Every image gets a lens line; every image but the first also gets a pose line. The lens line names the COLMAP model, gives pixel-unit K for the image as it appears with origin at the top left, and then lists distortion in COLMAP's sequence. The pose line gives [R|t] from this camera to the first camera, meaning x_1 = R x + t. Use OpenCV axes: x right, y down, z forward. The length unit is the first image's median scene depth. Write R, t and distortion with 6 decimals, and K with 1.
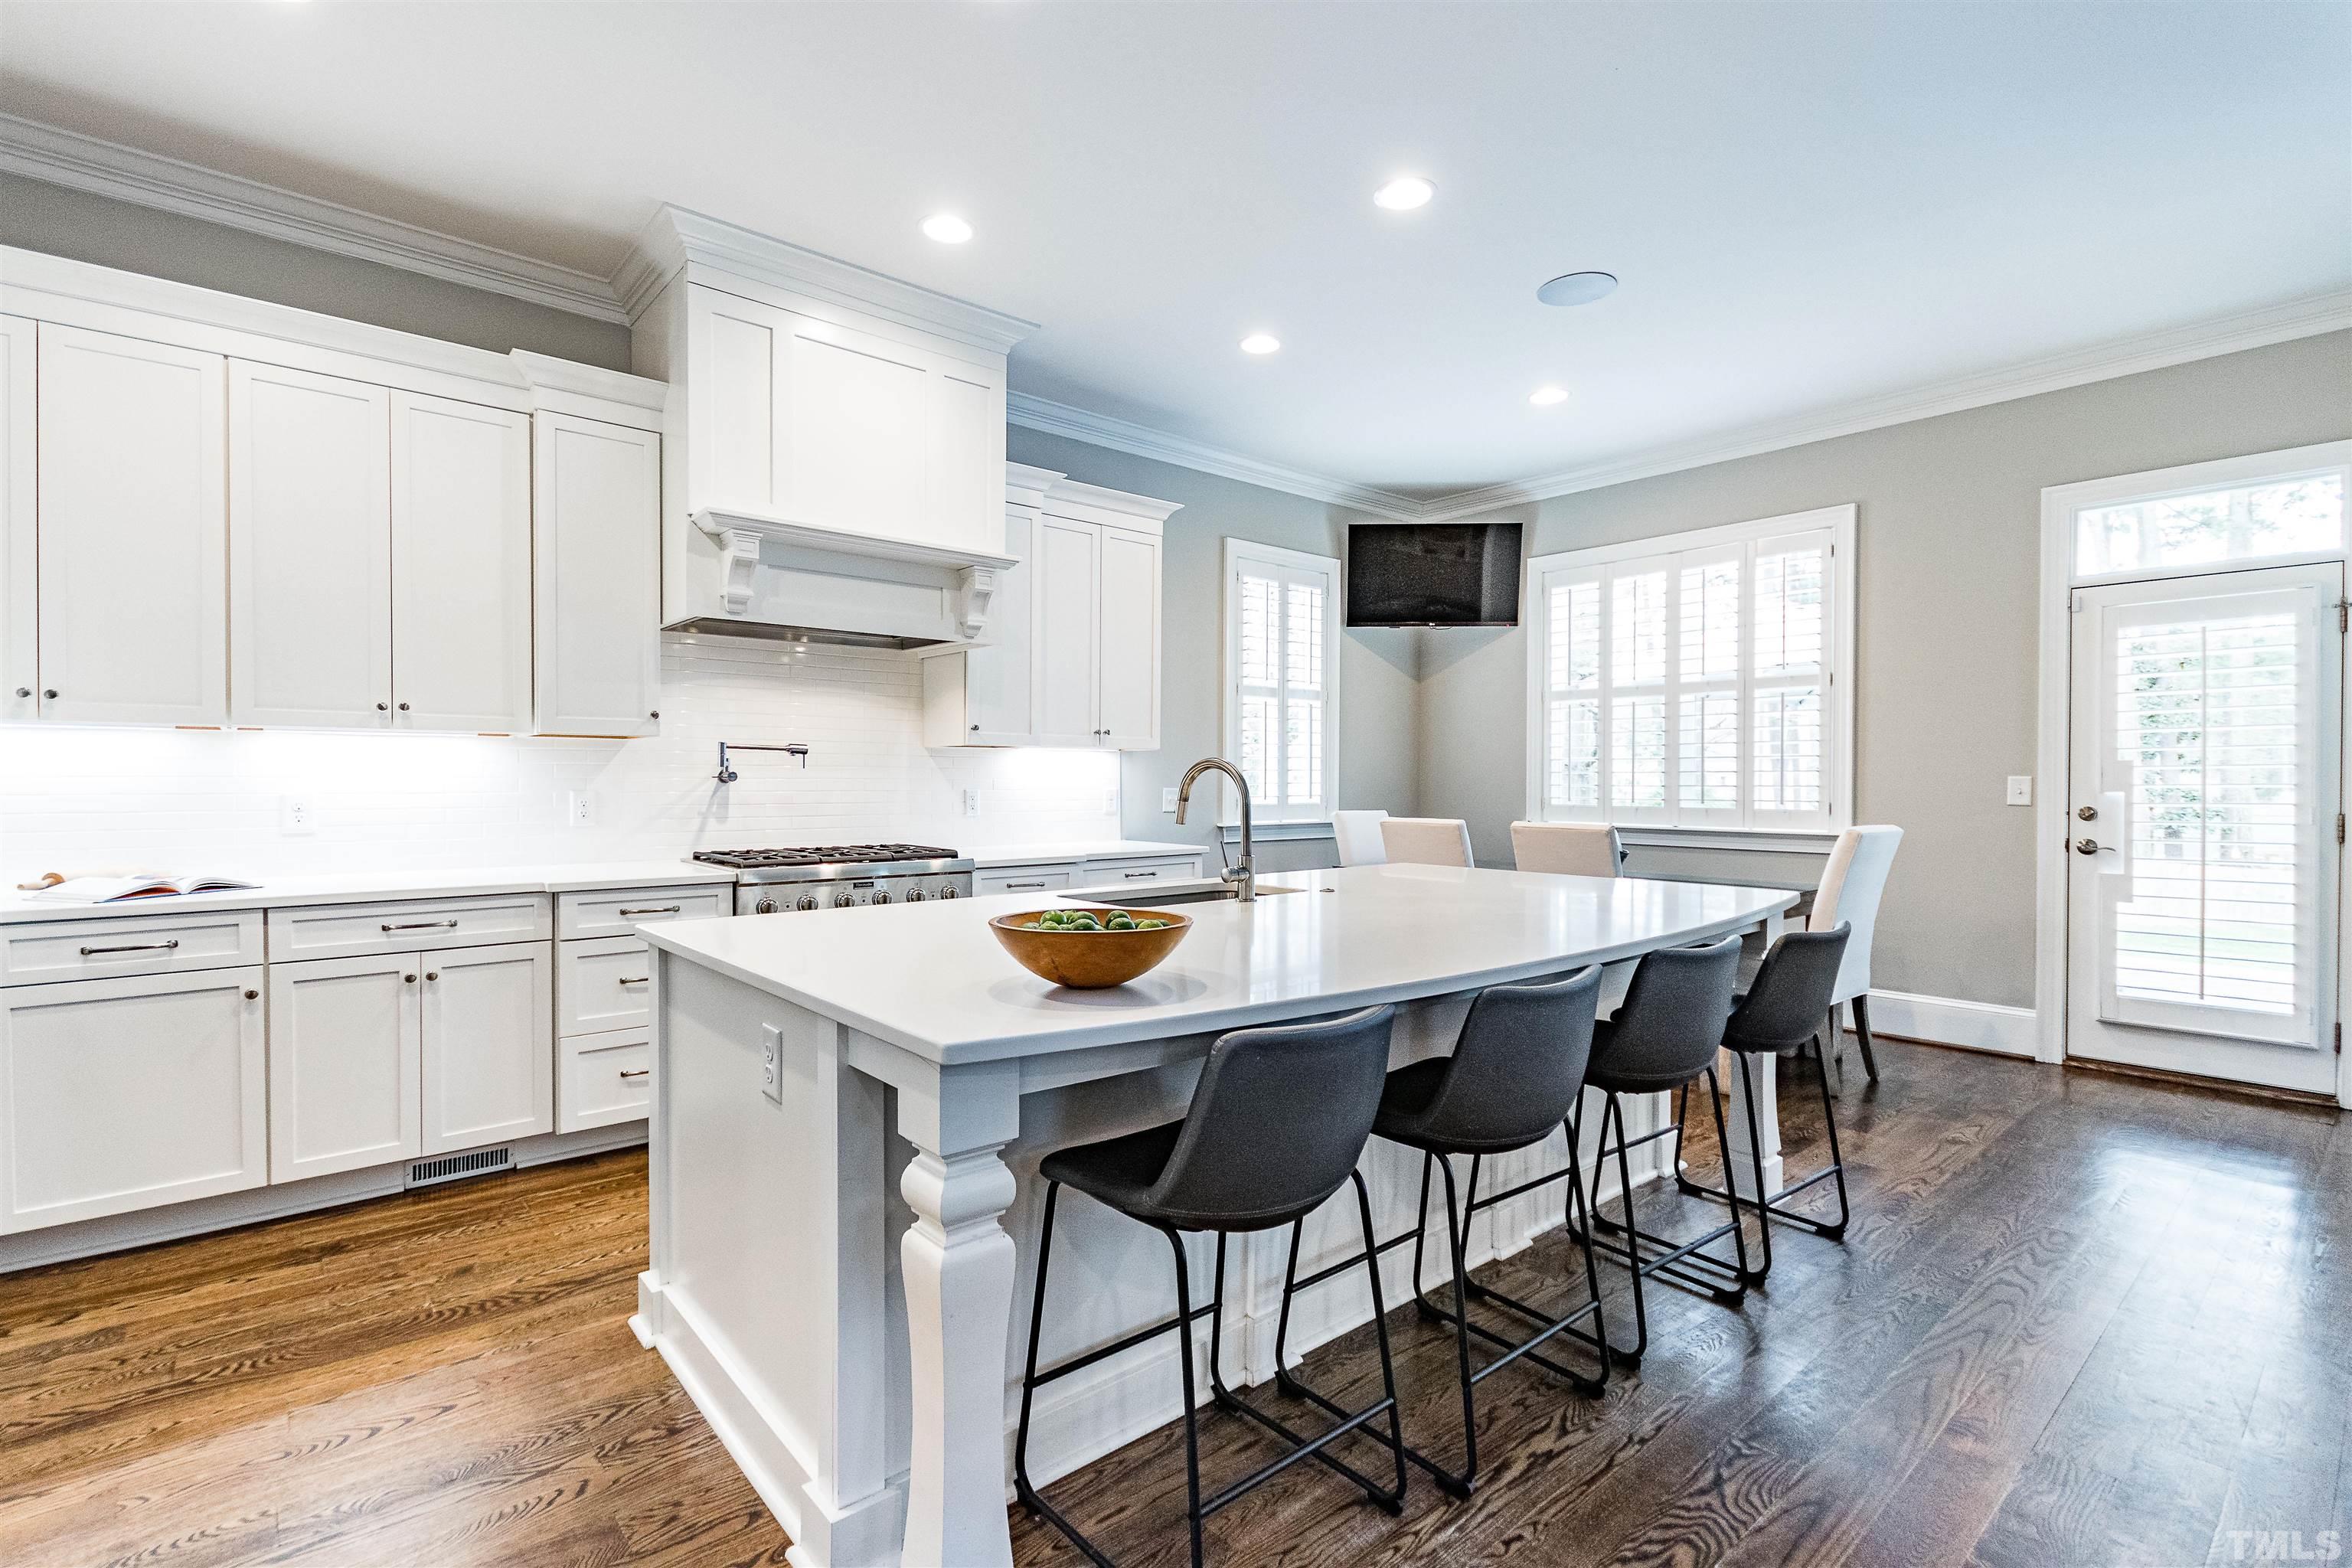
lens RADIAL K [[1079.0, 0, 1176.0], [0, 1079.0, 784.0], [0, 0, 1]] dist [0.016515, -0.009065]
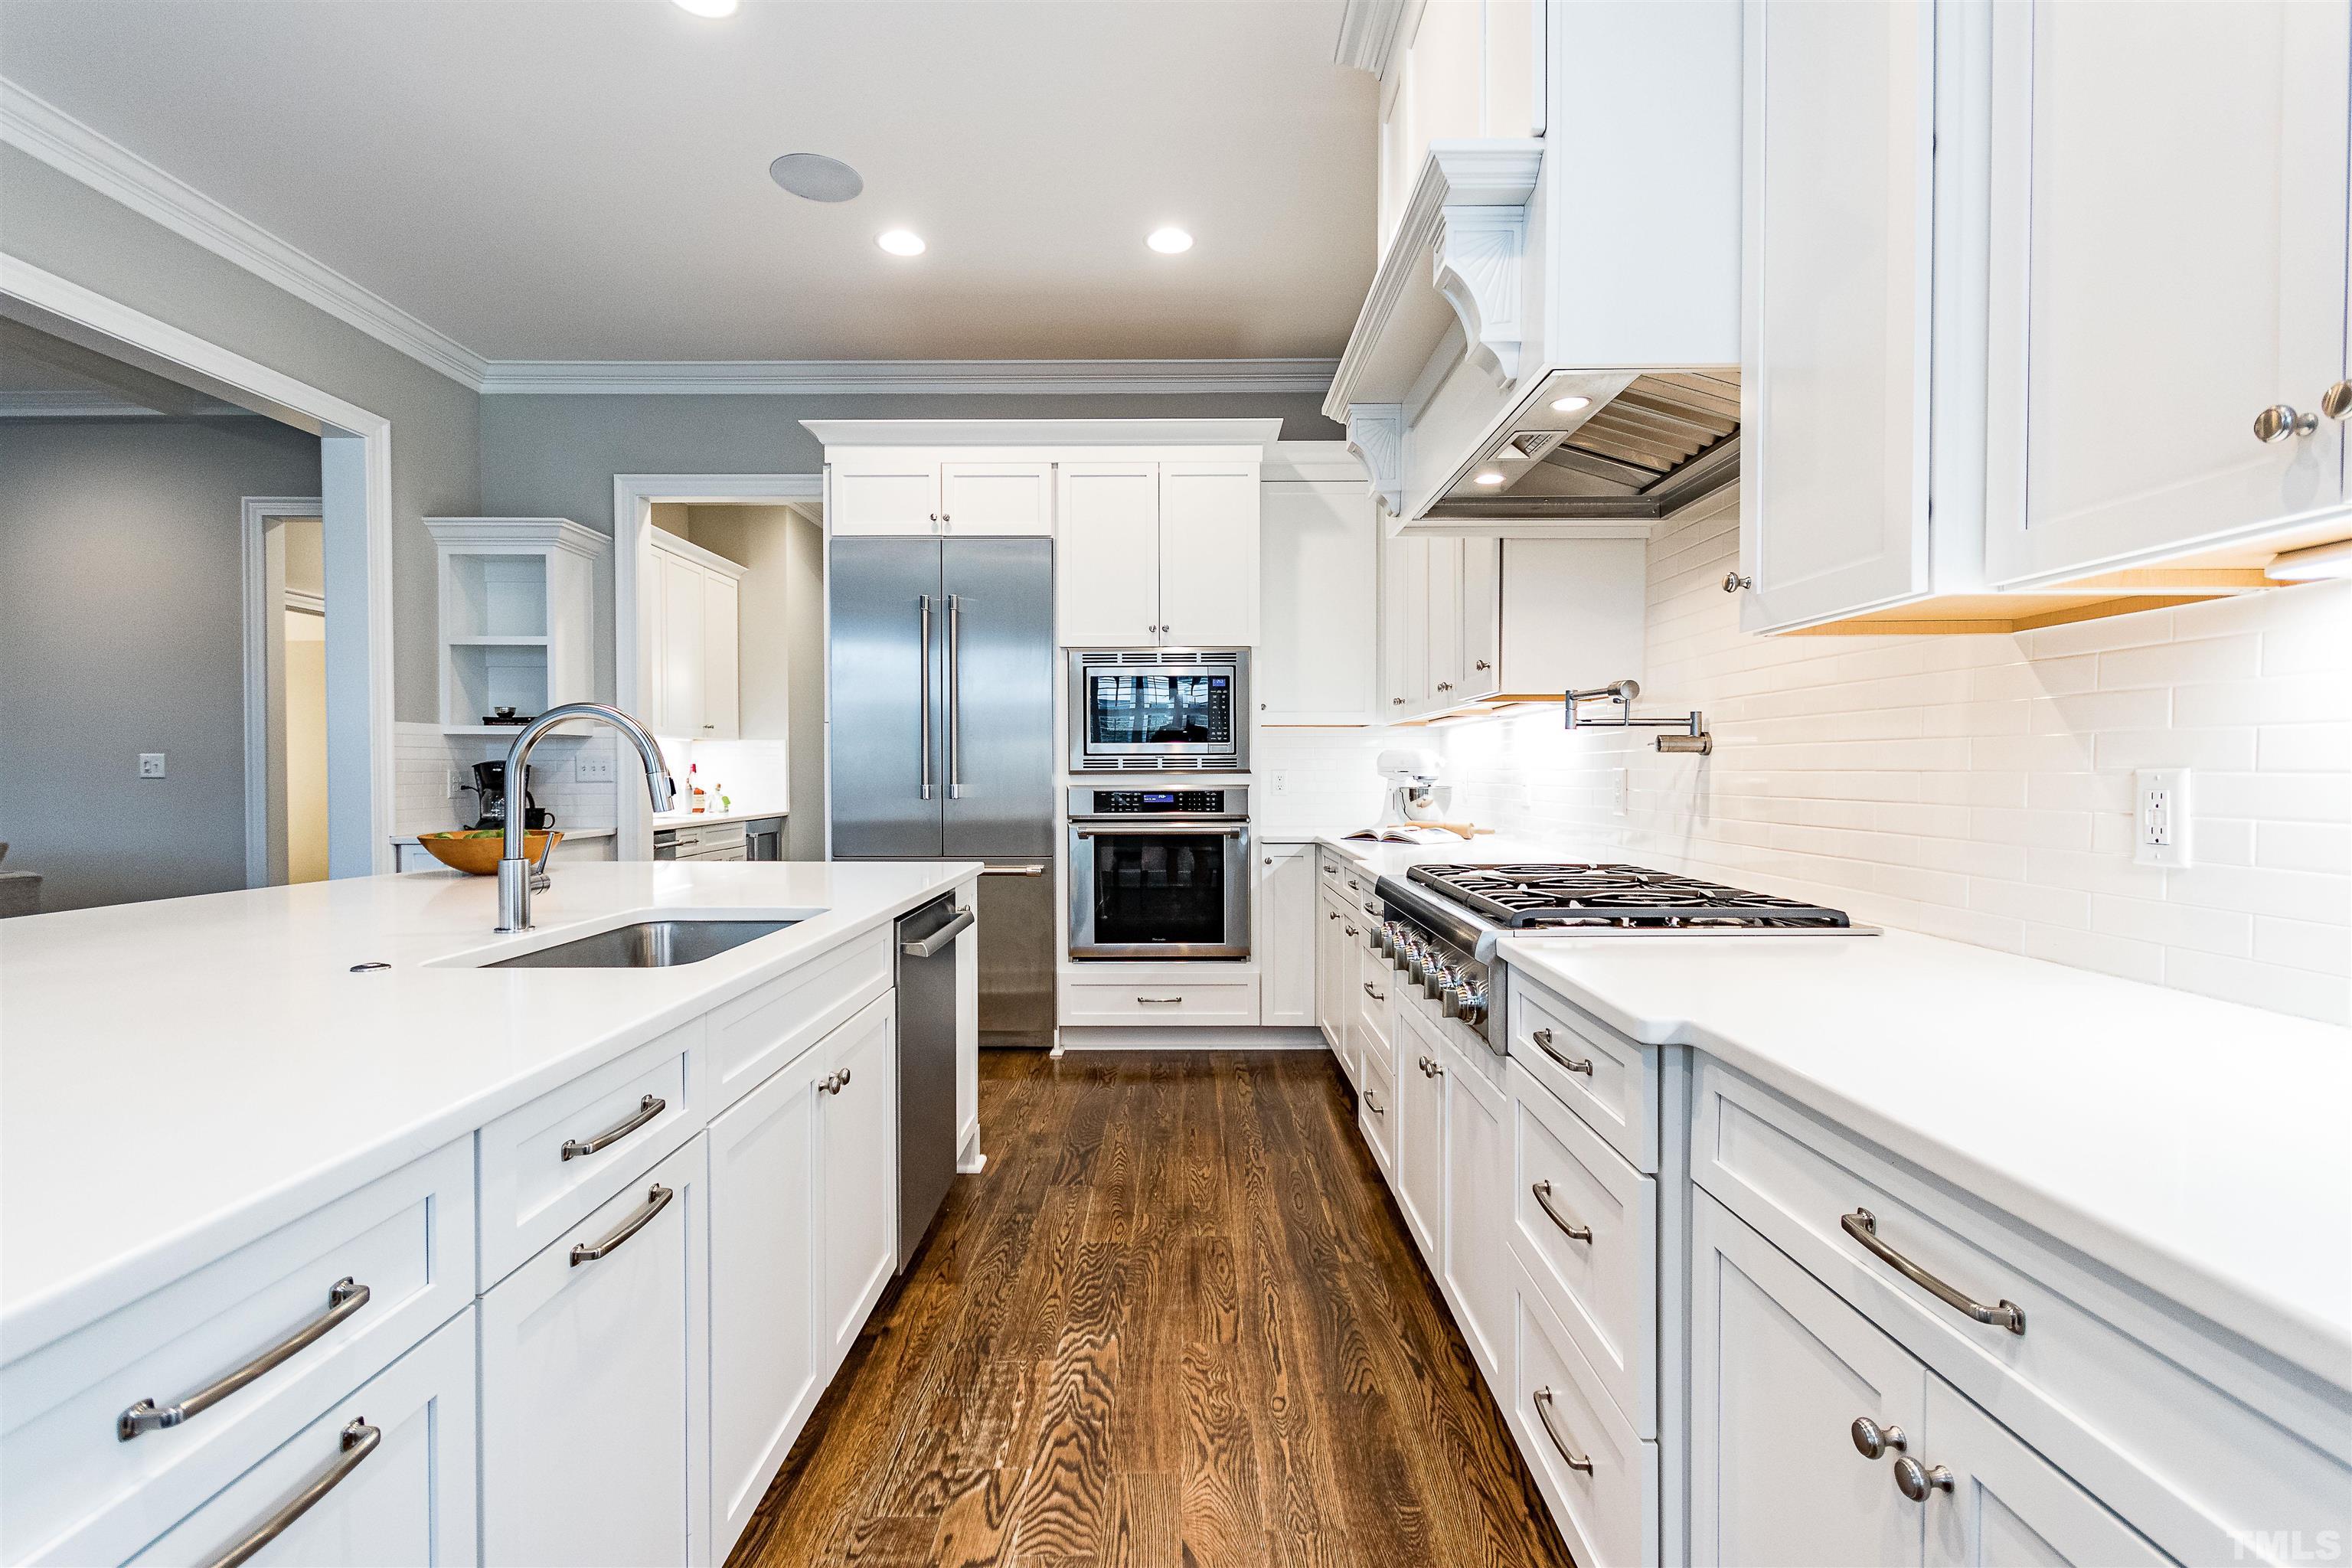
lens RADIAL K [[1079.3, 0, 1176.0], [0, 1079.3, 784.0], [0, 0, 1]] dist [0.000247, 0.000444]
pose [[-0.657849, 0.008315, -0.753104, 0.175645], [-0.006080, 0.999848, 0.016350, 0.006241], [0.753125, 0.015335, -0.657699, 1.064938]]
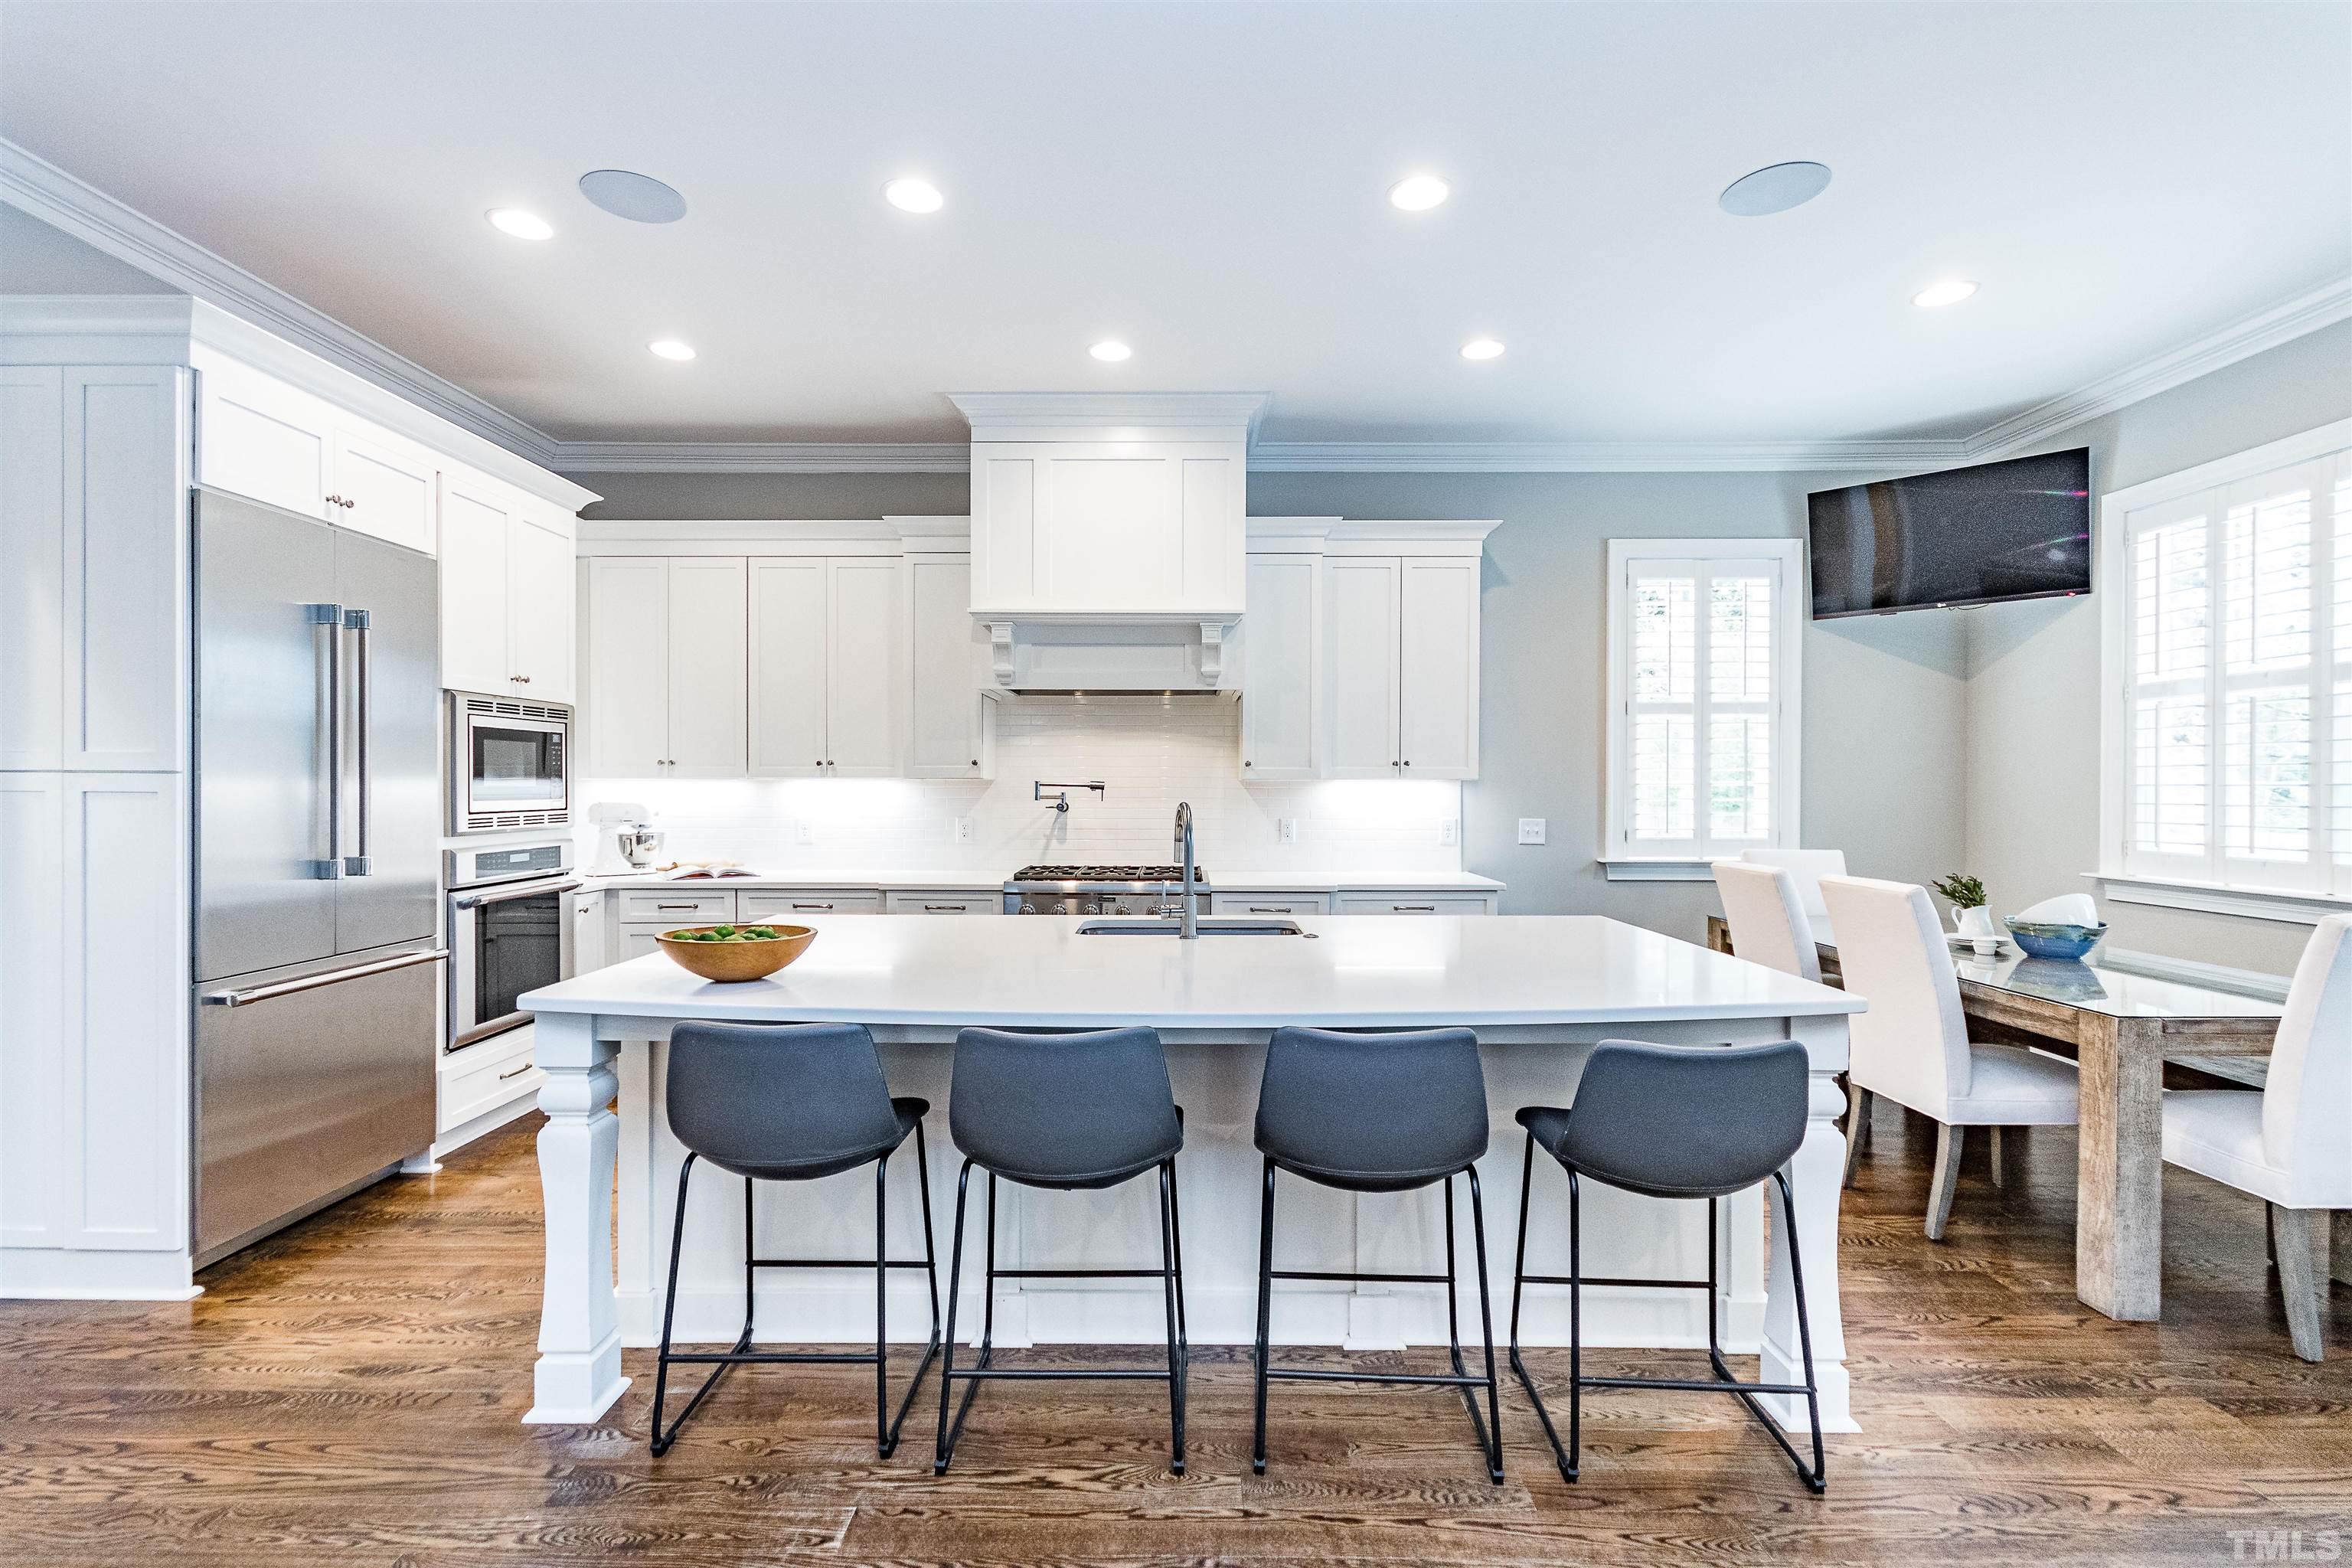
lens RADIAL K [[1076.2, 0, 1170.6], [0, 1076.2, 790.9], [0, 0, 1]] dist [-0.002514, -0.001351]
pose [[0.749862, 0.000243, -0.661594, 0.469401], [-0.003653, 0.999986, -0.003773, -0.019755], [0.661584, 0.005246, 0.749853, 0.124374]]
